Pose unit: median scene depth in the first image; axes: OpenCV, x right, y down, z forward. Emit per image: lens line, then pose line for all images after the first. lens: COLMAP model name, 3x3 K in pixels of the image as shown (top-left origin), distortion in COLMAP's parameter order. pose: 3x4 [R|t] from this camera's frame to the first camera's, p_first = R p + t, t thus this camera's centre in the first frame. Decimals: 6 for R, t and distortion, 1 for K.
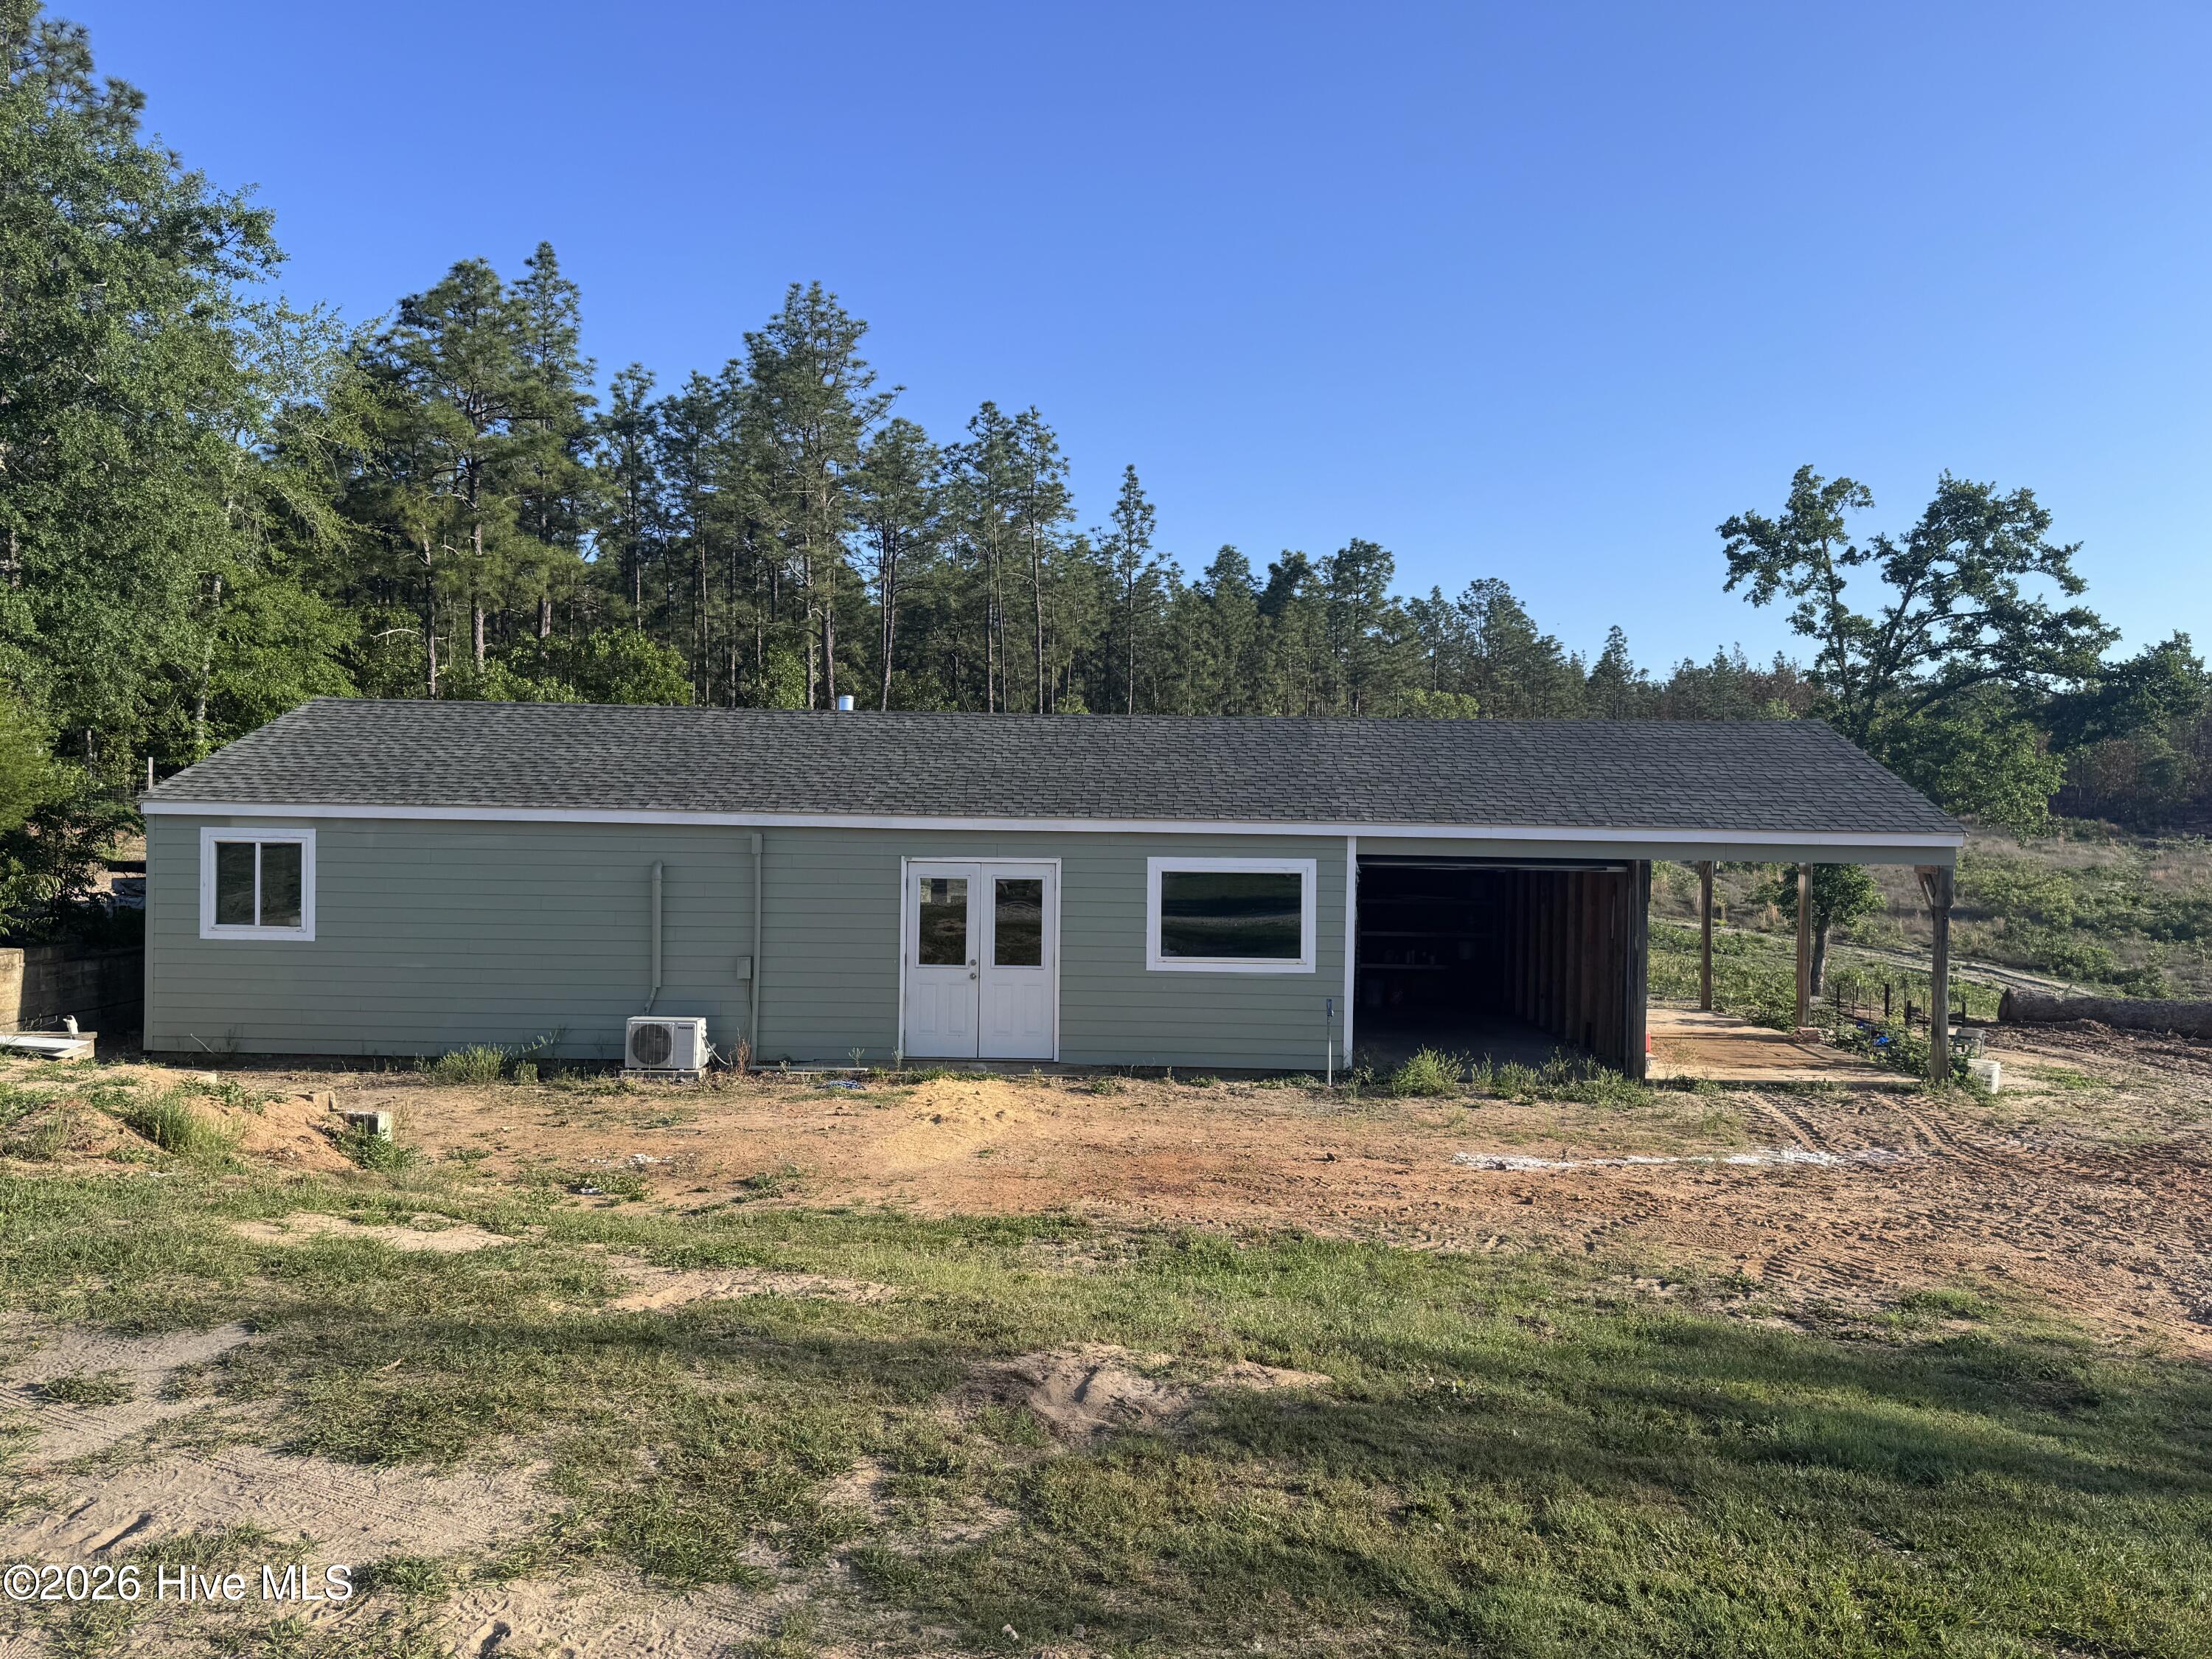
lens RADIAL K [[1518.6, 0, 1107.8], [0, 1518.6, 842.0], [0, 0, 1]] dist [0.044241, -0.067946]
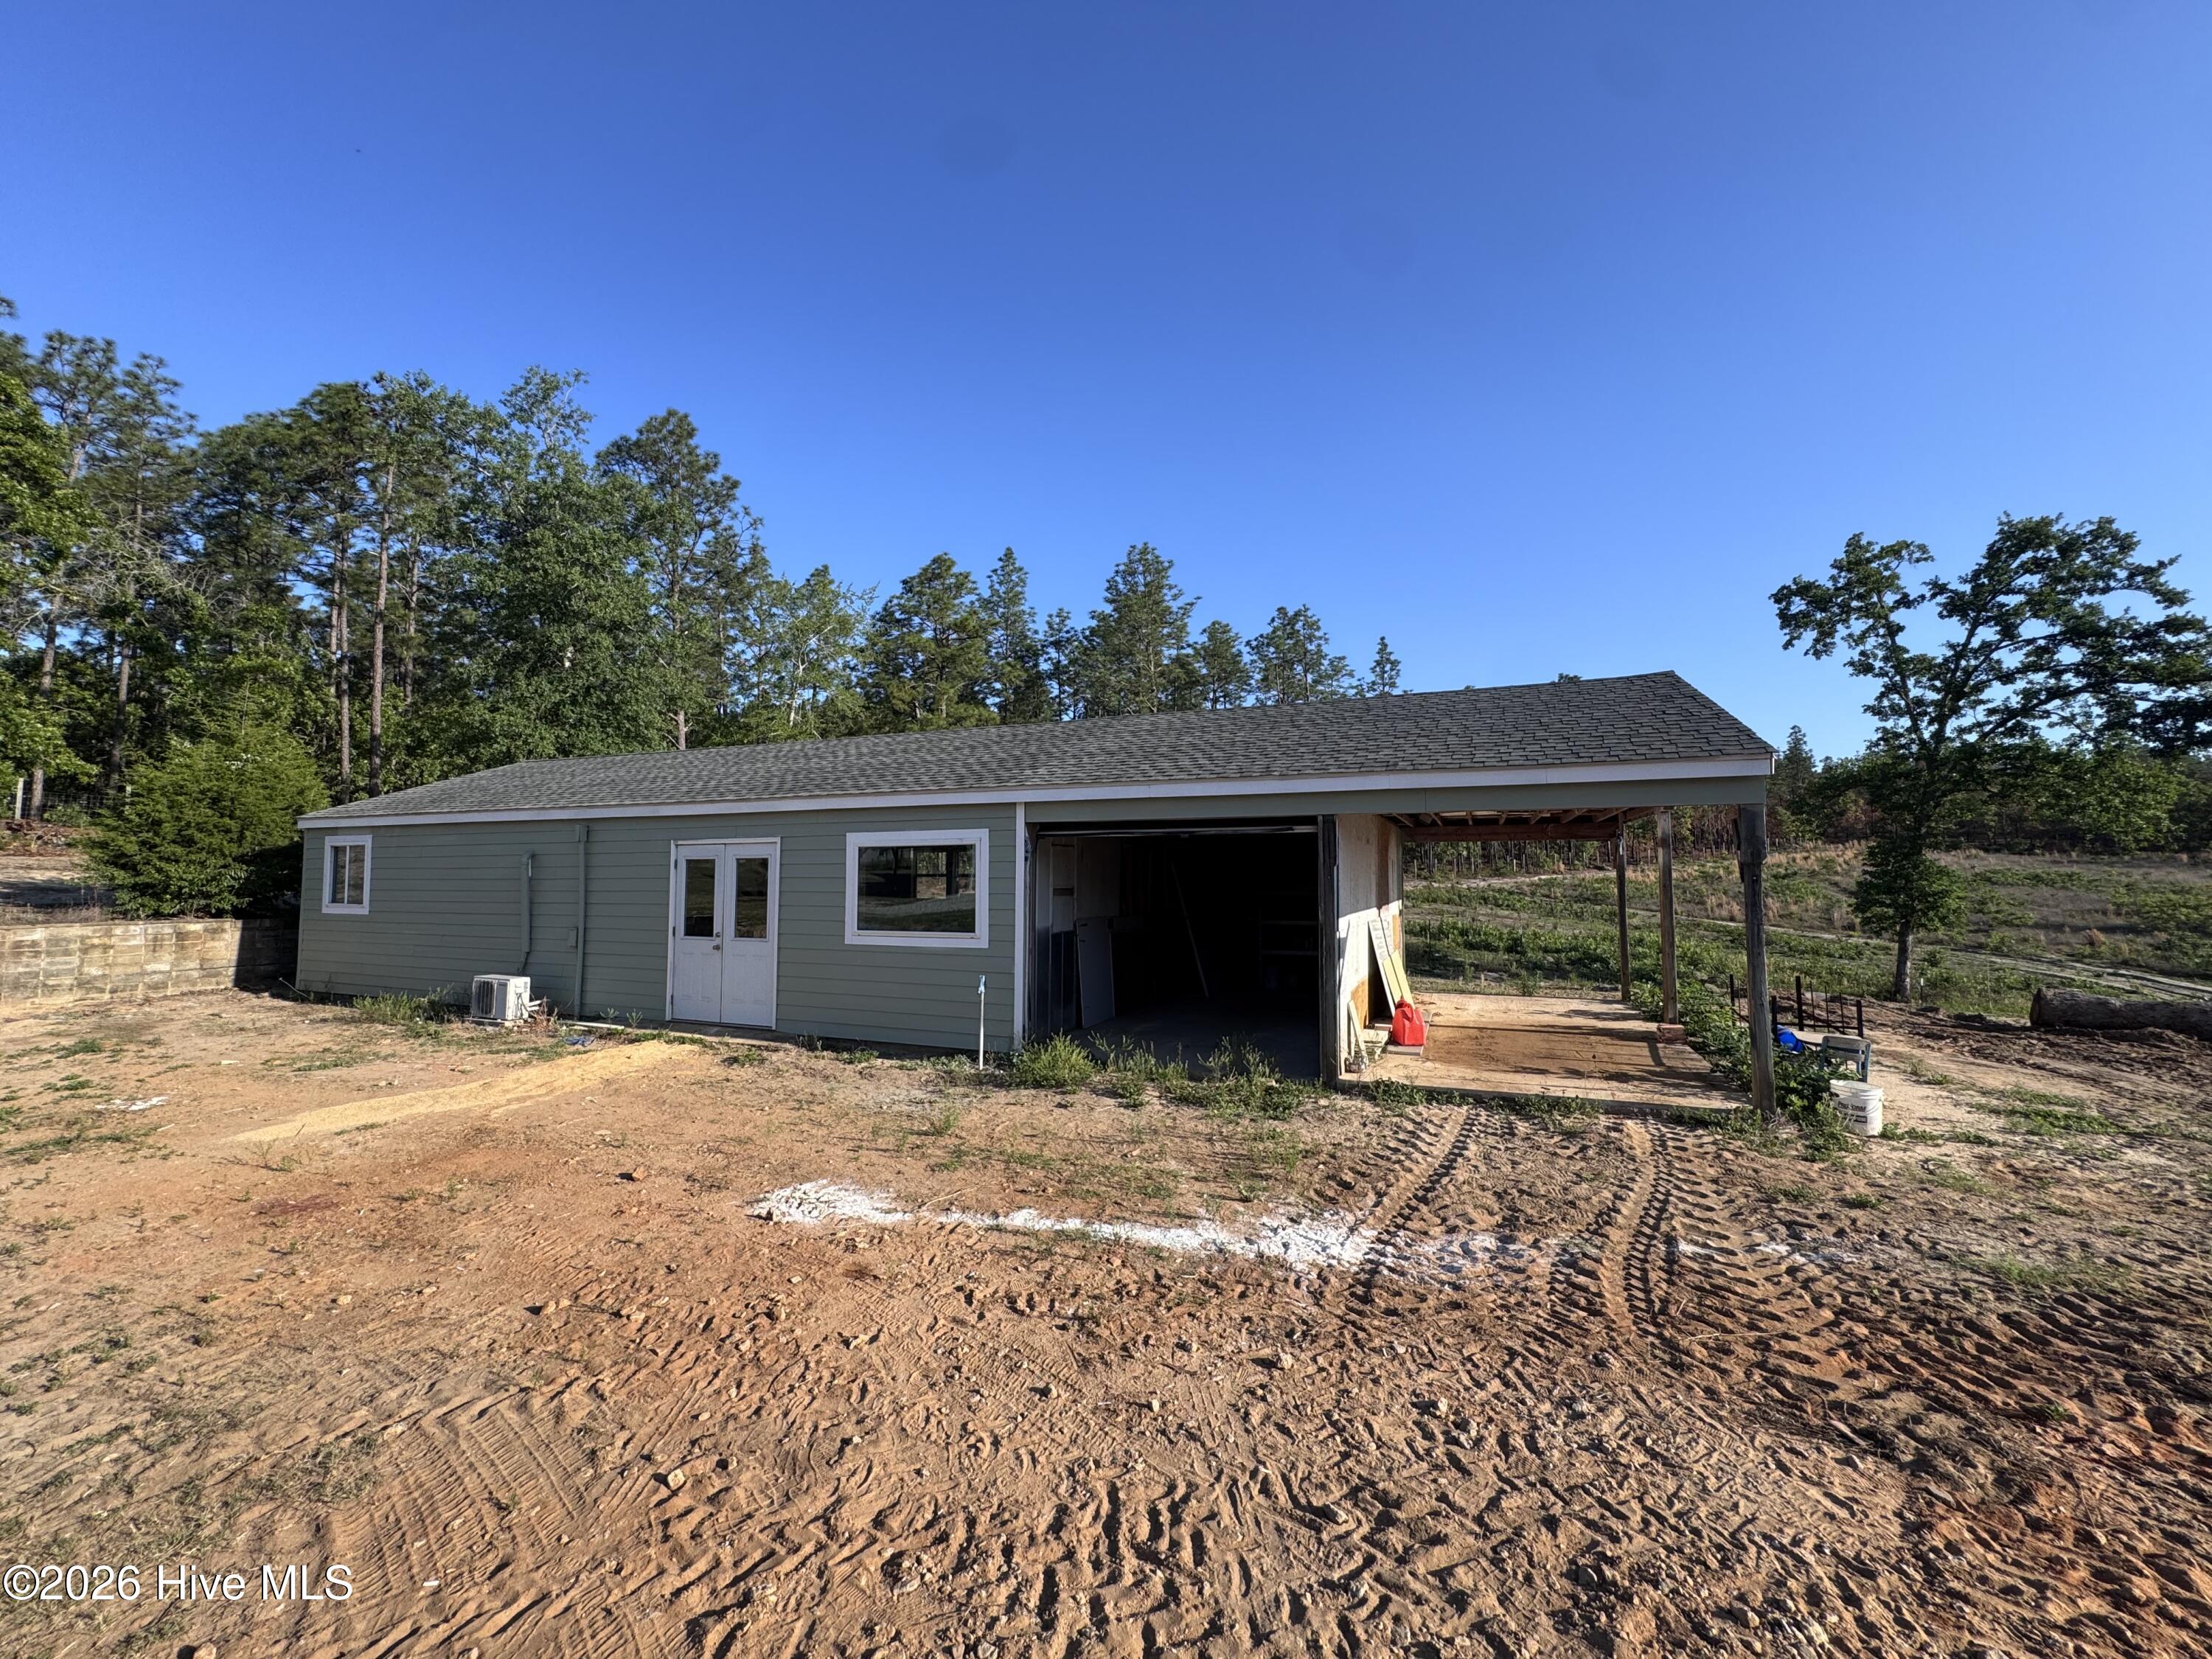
lens RADIAL K [[879.1, 0, 1104.7], [0, 879.1, 821.5], [0, 0, 1]] dist [-0.002789, 0.000107]
pose [[0.933104, -0.038790, -0.357509, 0.164685], [0.010807, 0.996741, -0.079939, 0.021005], [0.359445, 0.070727, 0.930482, 0.202741]]
